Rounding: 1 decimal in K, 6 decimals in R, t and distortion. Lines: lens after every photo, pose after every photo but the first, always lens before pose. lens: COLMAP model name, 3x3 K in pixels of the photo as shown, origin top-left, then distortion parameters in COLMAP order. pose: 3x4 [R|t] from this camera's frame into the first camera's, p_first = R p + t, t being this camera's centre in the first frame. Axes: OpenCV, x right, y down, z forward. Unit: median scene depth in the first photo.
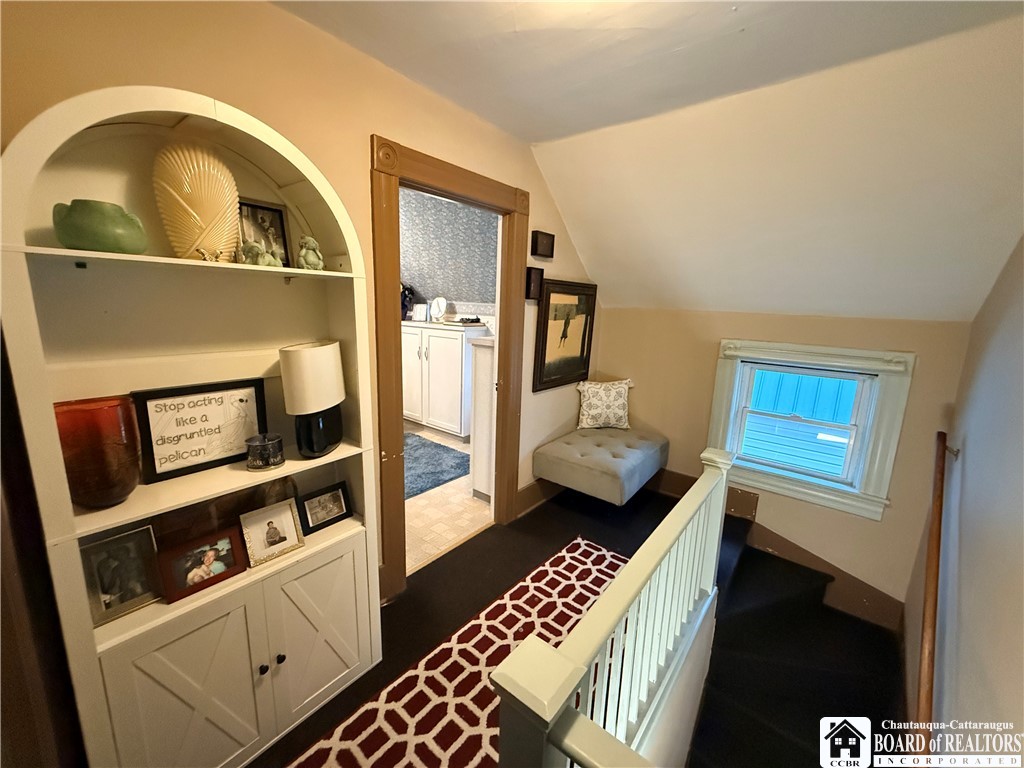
lens RADIAL K [[409.5, 0, 511.9], [0, 409.5, 381.7], [0, 0, 1]] dist [0.001034, -0.000054]
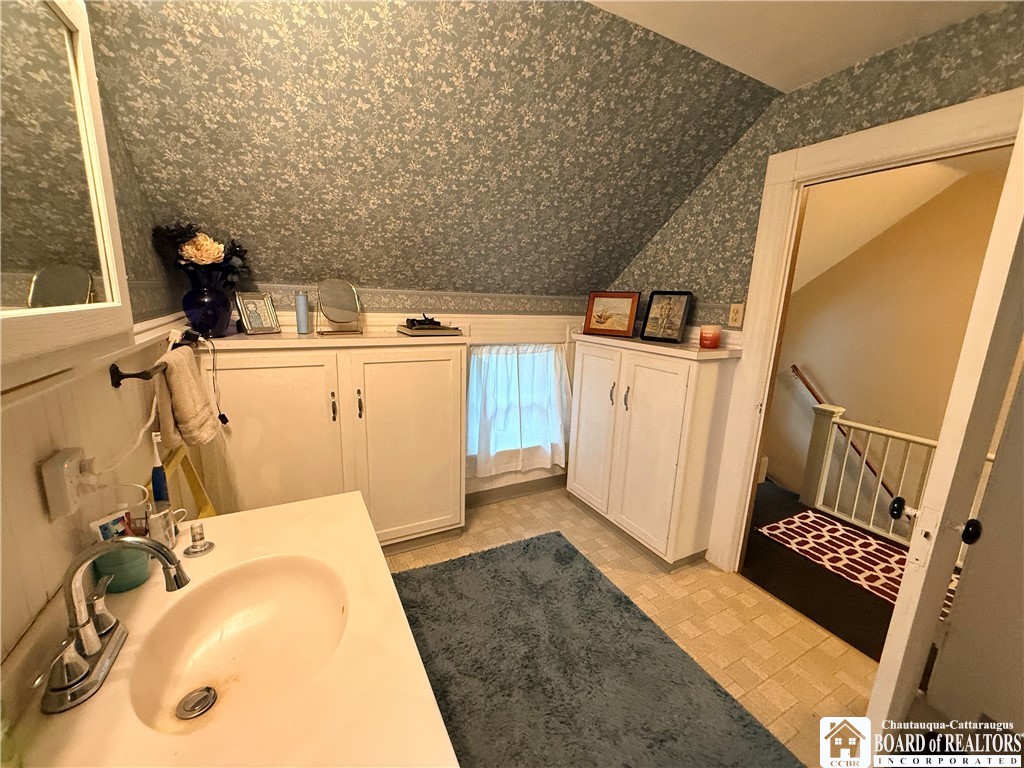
lens RADIAL K [[409.5, 0, 508.5], [0, 409.5, 382.6], [0, 0, 1]] dist [0.001034, -0.000054]
pose [[0.407114, -0.209601, 0.889003, -0.793725], [0.161792, 0.974471, 0.155660, -0.198757], [-0.898934, 0.080462, 0.430632, 0.956568]]
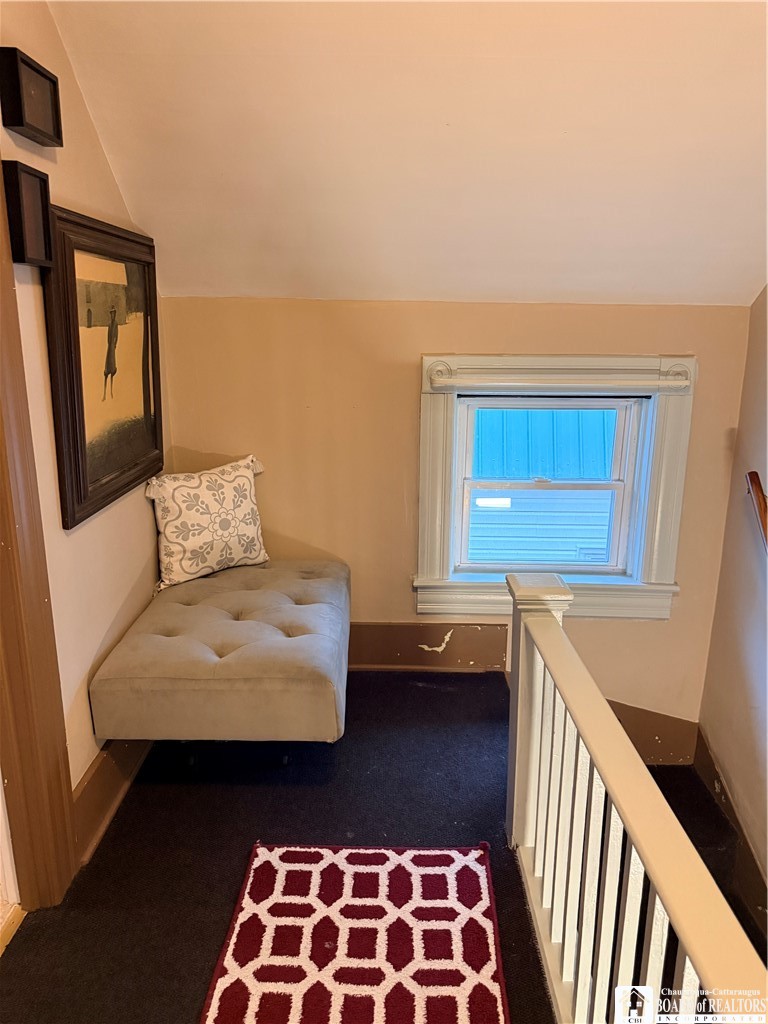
lens RADIAL K [[730.3, 0, 389.8], [0, 730.3, 506.6], [0, 0, 1]] dist [0.048968, -0.021575]
pose [[0.778480, -0.178364, 0.601793, -0.109884], [0.132077, 0.983857, 0.120749, -0.032809], [-0.613616, -0.014518, 0.789471, 0.285940]]
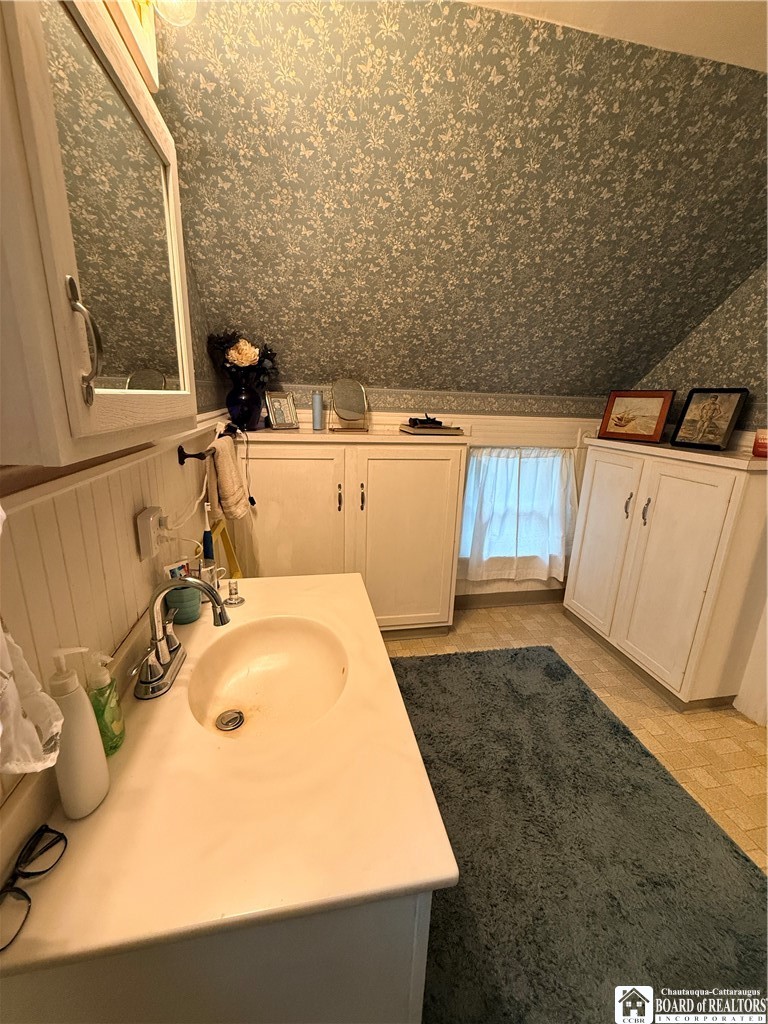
lens RADIAL K [[409.5, 0, 383.8], [0, 409.5, 509.7], [0, 0, 1]] dist [0.001034, -0.000054]
pose [[0.653059, -0.211622, 0.727138, -0.805264], [0.140793, 0.977351, 0.157993, -0.186204], [-0.744105, -0.000803, 0.668063, 0.959751]]
